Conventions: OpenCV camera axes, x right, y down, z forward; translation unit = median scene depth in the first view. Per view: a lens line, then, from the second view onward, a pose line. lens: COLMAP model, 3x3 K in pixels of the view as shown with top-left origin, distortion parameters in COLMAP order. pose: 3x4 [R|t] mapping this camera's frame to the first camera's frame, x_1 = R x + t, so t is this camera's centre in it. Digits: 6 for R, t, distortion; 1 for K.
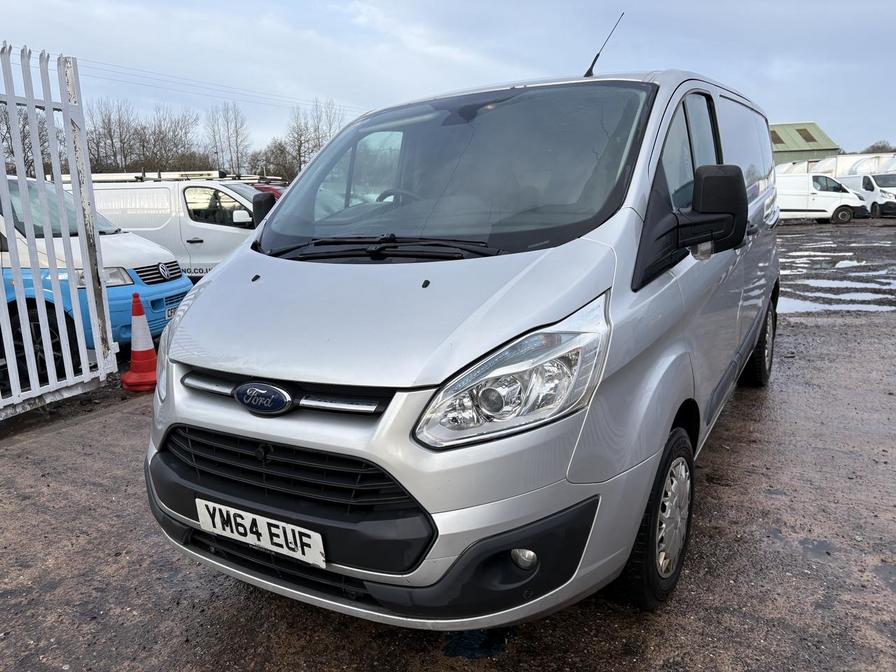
lens RADIAL K [[671.4, 0, 451.1], [0, 671.4, 335.5], [0, 0, 1]] dist [0.011658, -0.026363]
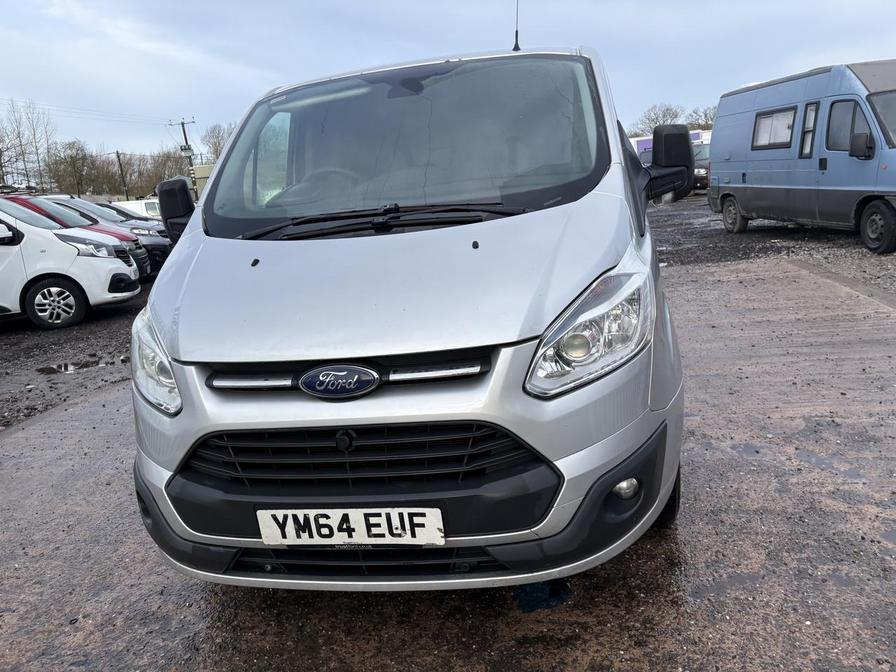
lens RADIAL K [[671.4, 0, 475.0], [0, 671.4, 316.1], [0, 0, 1]] dist [0.011658, -0.026363]
pose [[0.929816, -0.123785, 0.346582, -0.402330], [0.130758, 0.991409, 0.003290, 0.025108], [-0.344012, 0.042260, 0.938014, 0.068611]]
